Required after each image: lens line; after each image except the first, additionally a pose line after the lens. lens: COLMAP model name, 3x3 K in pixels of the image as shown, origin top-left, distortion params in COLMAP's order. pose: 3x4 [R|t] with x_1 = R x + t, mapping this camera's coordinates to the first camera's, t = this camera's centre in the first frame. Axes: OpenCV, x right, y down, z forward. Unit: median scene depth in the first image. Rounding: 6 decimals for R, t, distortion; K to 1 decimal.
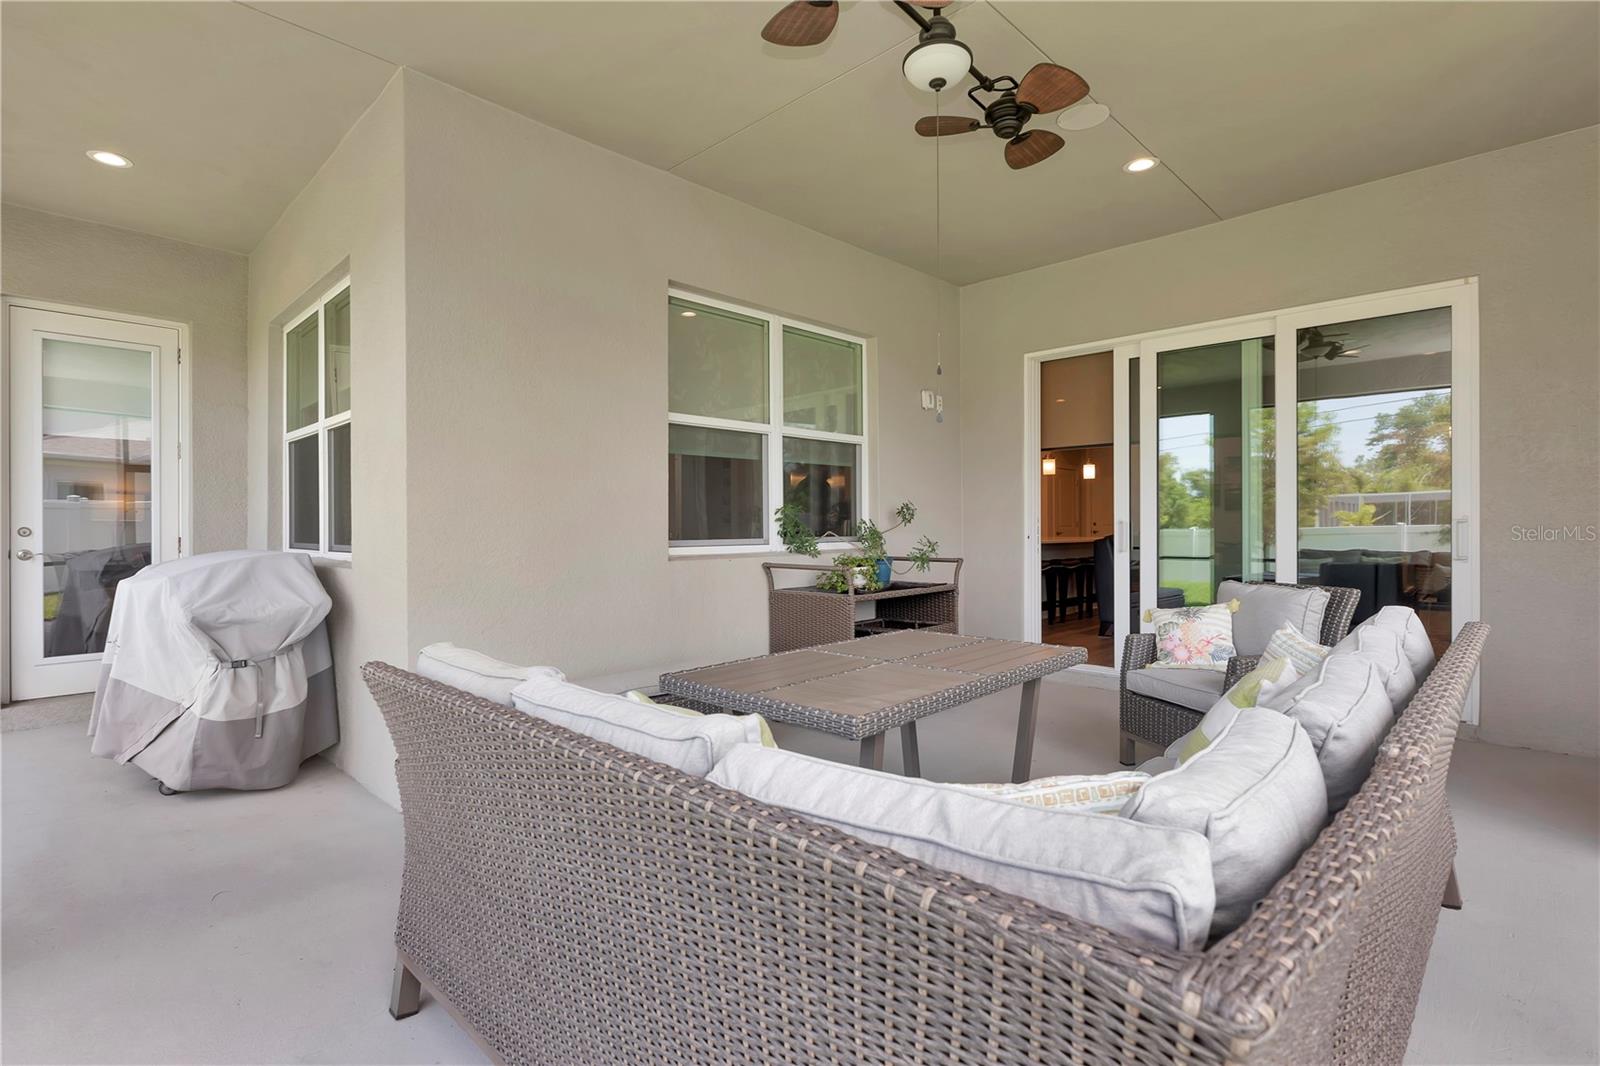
lens RADIAL K [[773.5, 0, 800.0], [0, 773.5, 533.0], [0, 0, 1]] dist [-0.002235, -0.000161]
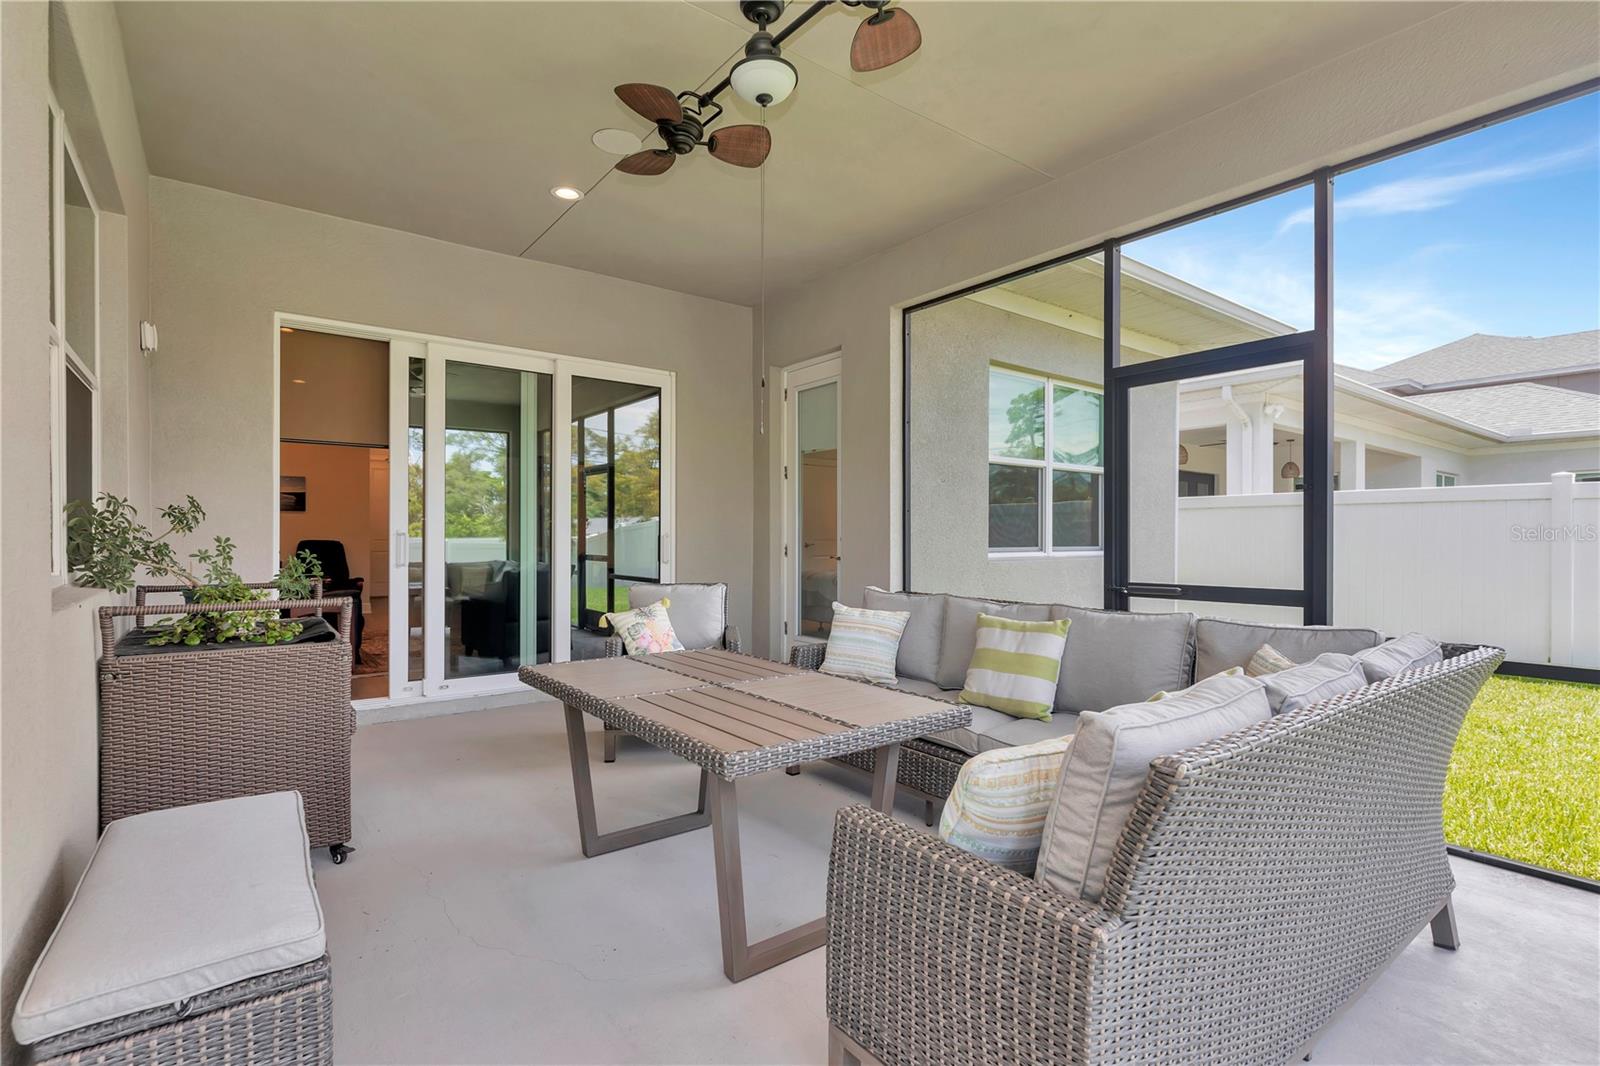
lens RADIAL K [[753.3, 0, 805.6], [0, 753.3, 538.7], [0, 0, 1]] dist [-0.001687, 0.000014]
pose [[0.143145, 0.004803, 0.989690, -0.422672], [0.006805, 0.999960, -0.005837, 0.000132], [-0.989678, 0.007570, 0.143106, 0.434203]]
